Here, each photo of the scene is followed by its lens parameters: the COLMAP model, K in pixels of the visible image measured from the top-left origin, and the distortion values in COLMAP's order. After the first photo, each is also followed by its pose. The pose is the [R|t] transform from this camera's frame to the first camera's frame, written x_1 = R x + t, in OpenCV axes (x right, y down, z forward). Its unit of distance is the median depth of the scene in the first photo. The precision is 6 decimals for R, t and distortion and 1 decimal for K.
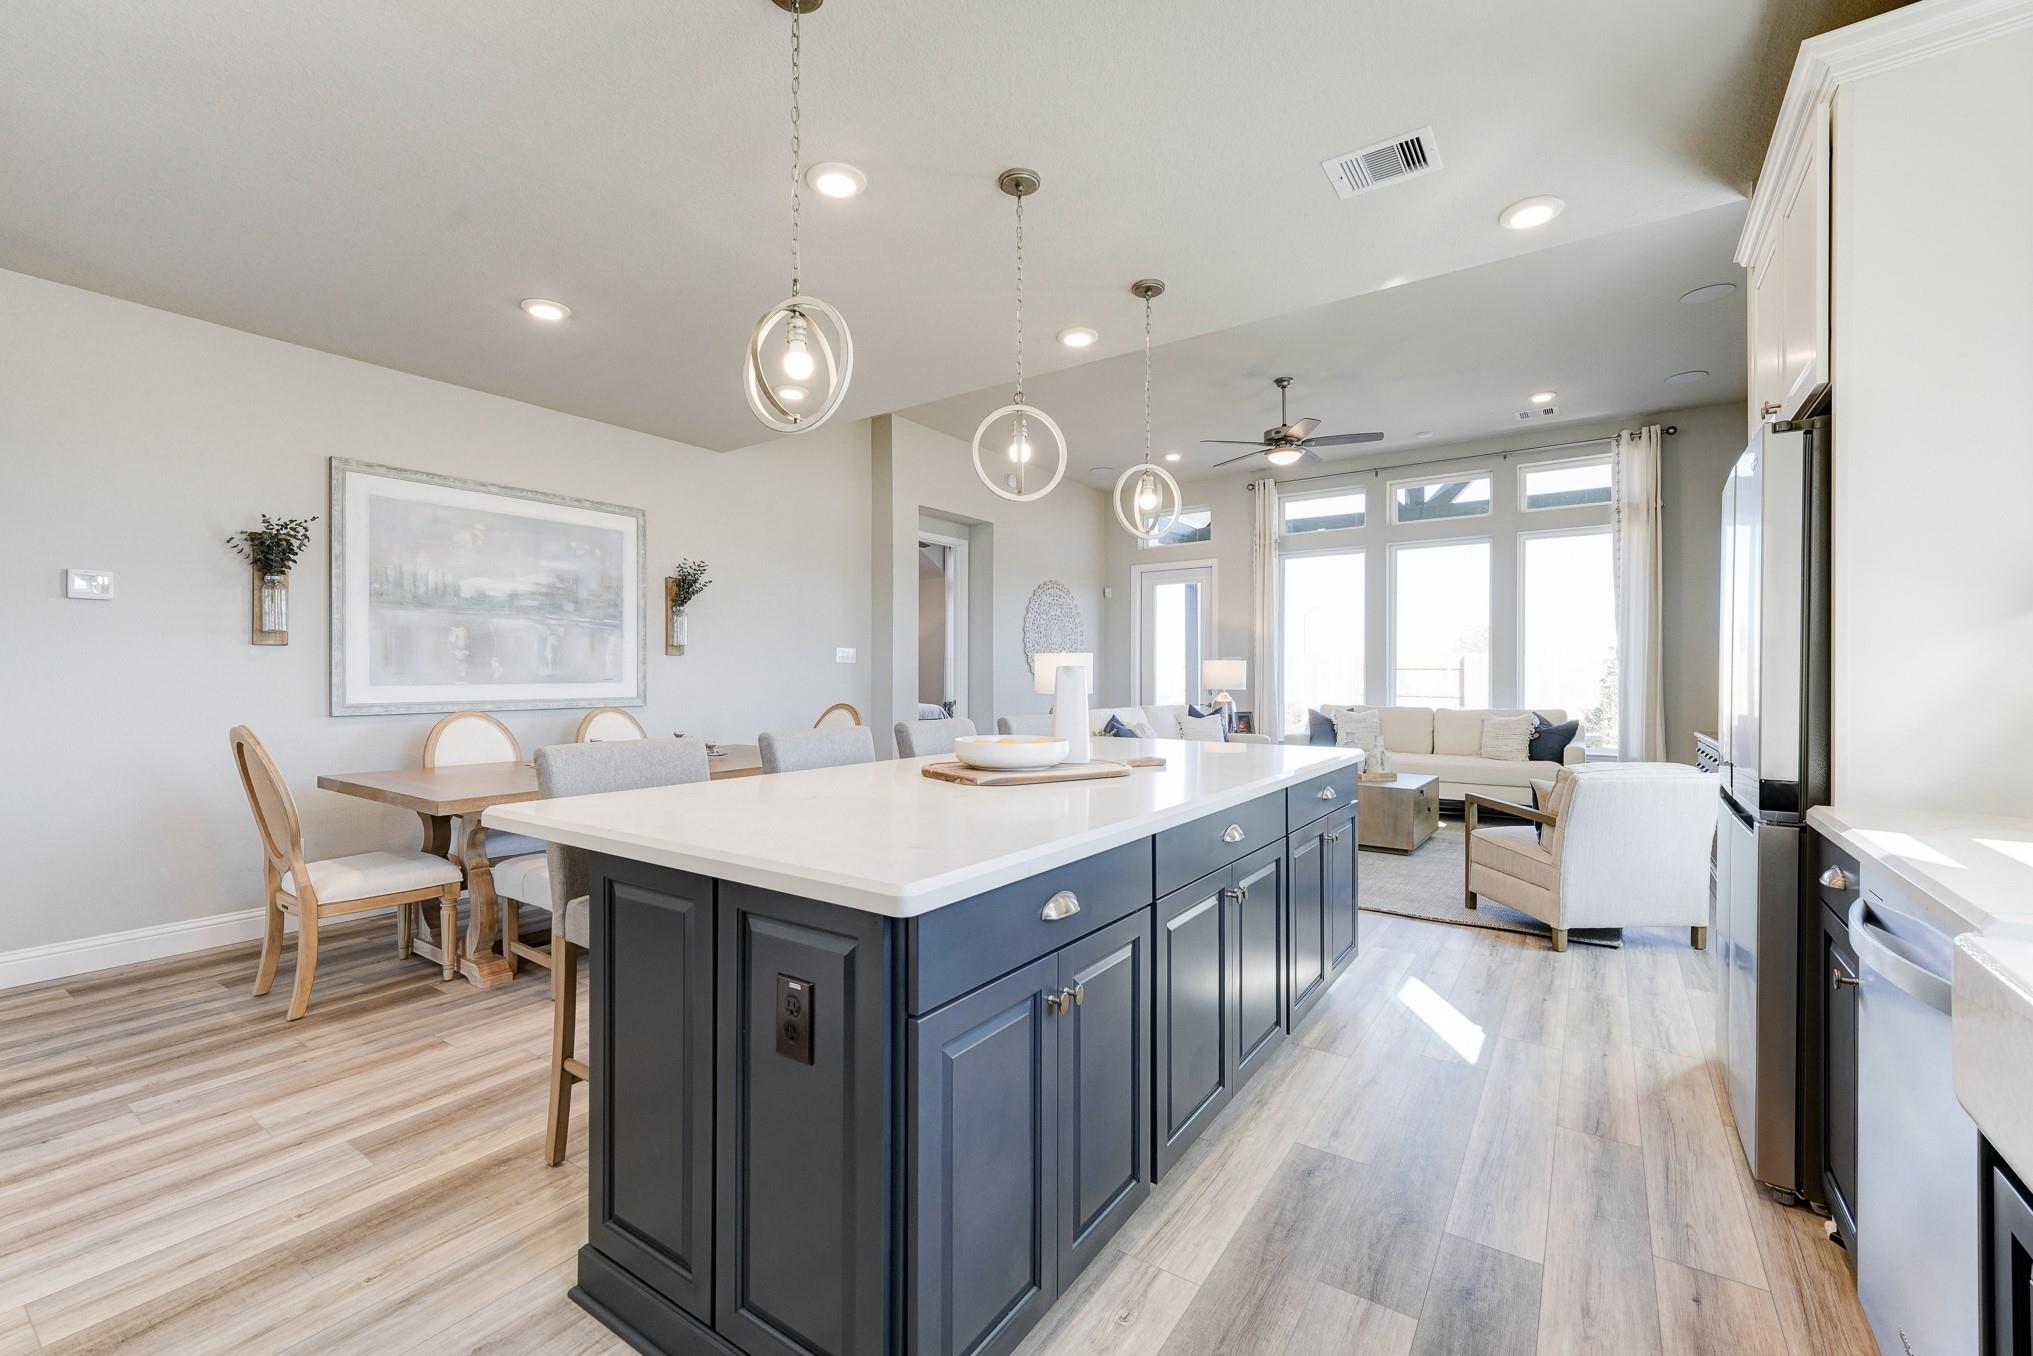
lens RADIAL K [[846.9, 0, 1001.9], [0, 846.9, 677.4], [0, 0, 1]] dist [0.006292, -0.000323]
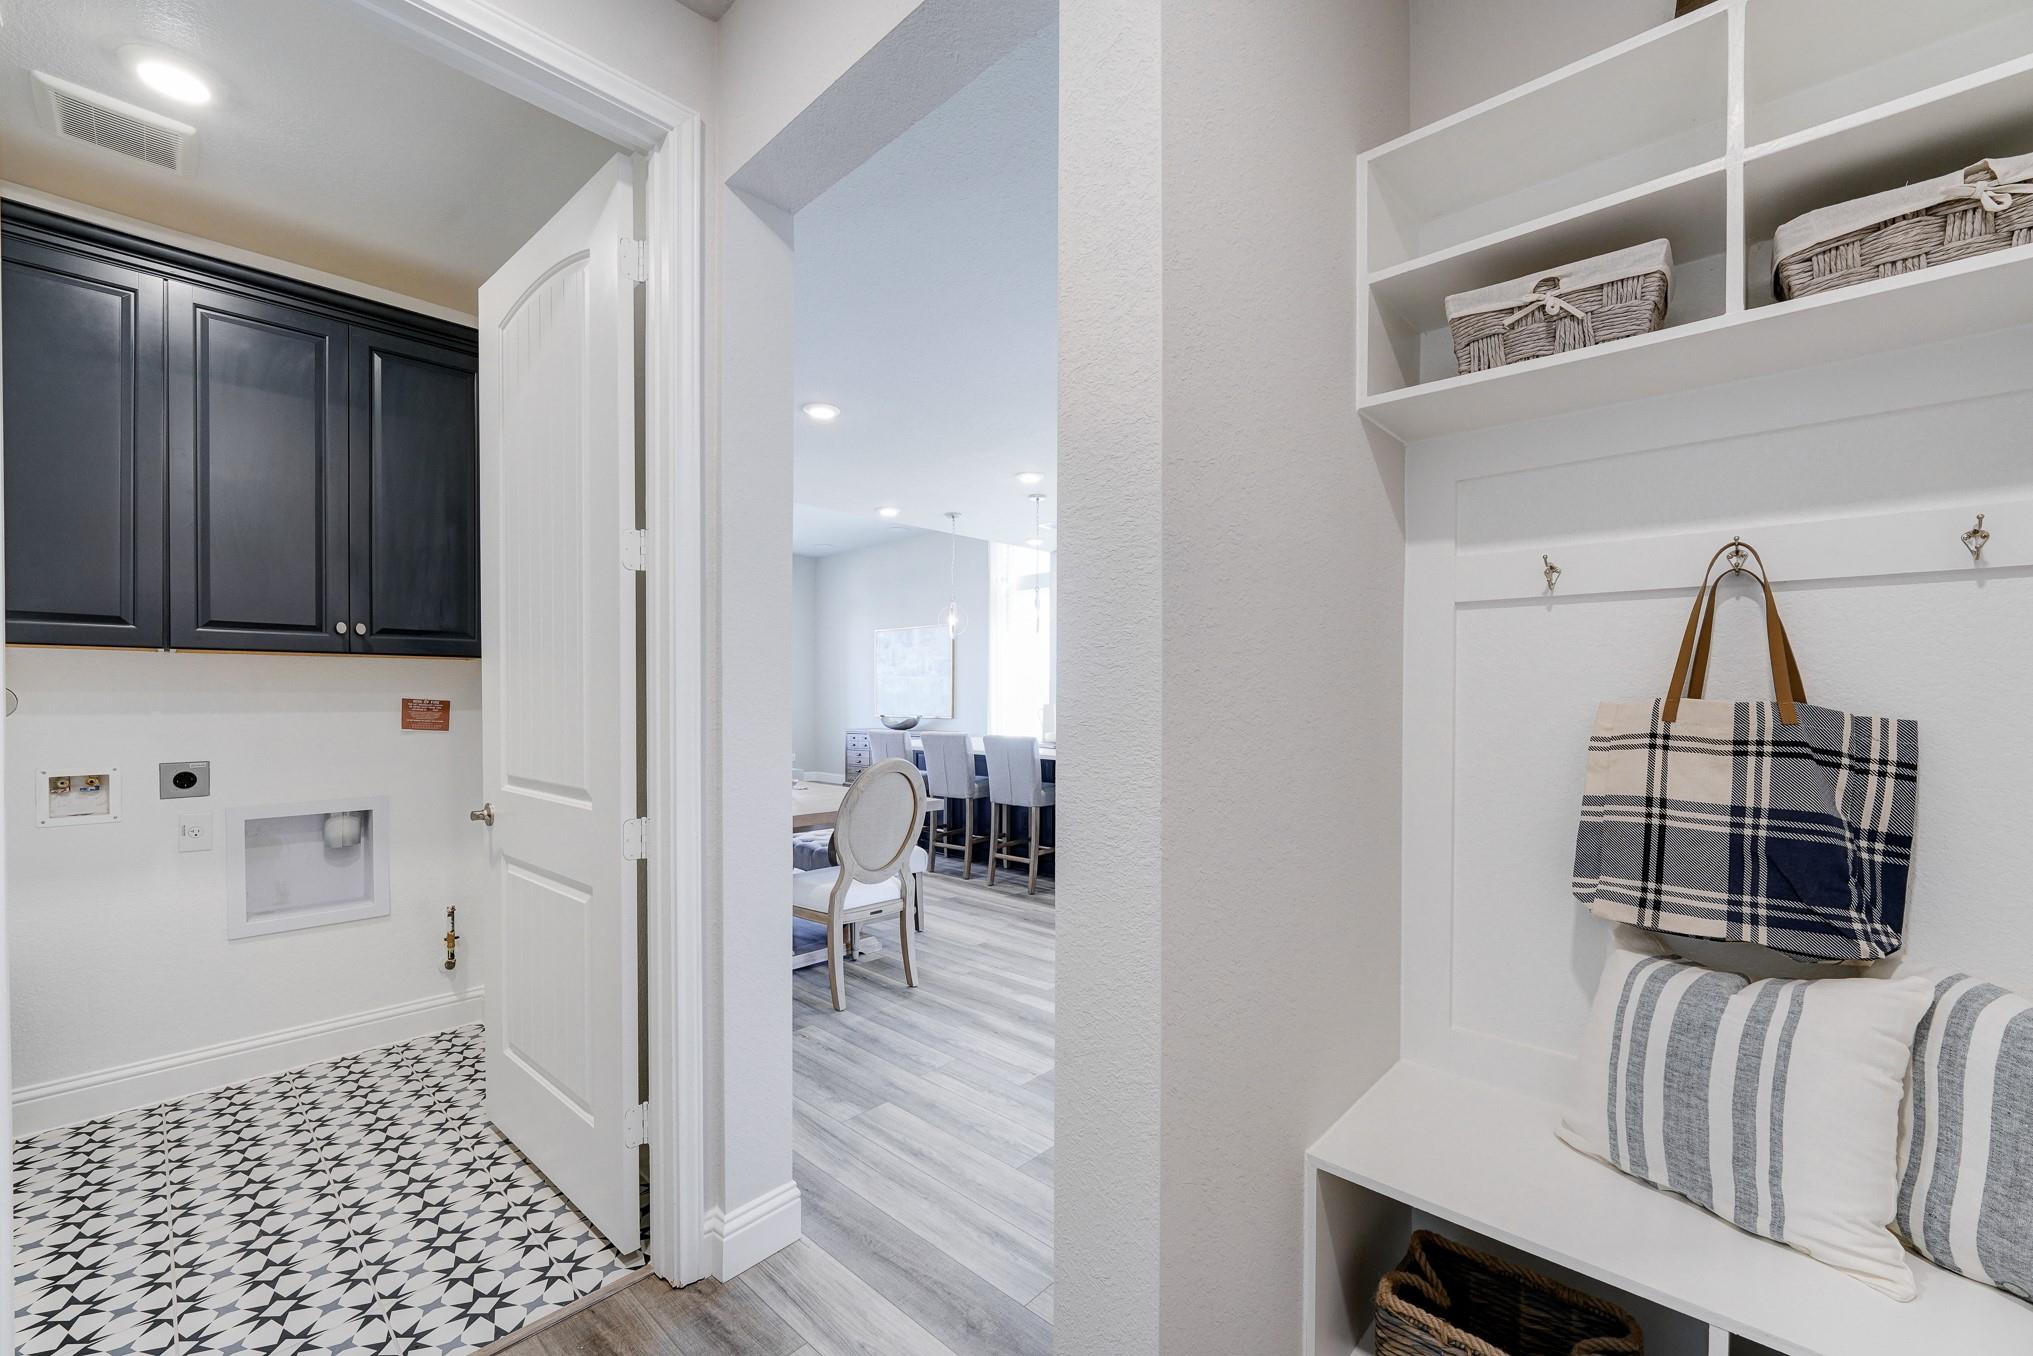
lens RADIAL K [[845.1, 0, 1016.5], [0, 845.1, 678.0], [0, 0, 1]] dist [0.000010, -0.000007]
pose [[0.121968, 0.017568, 0.992379, -1.448871], [0.000867, 0.999841, -0.017807, -0.029717], [-0.992534, 0.003033, 0.121934, 0.476823]]
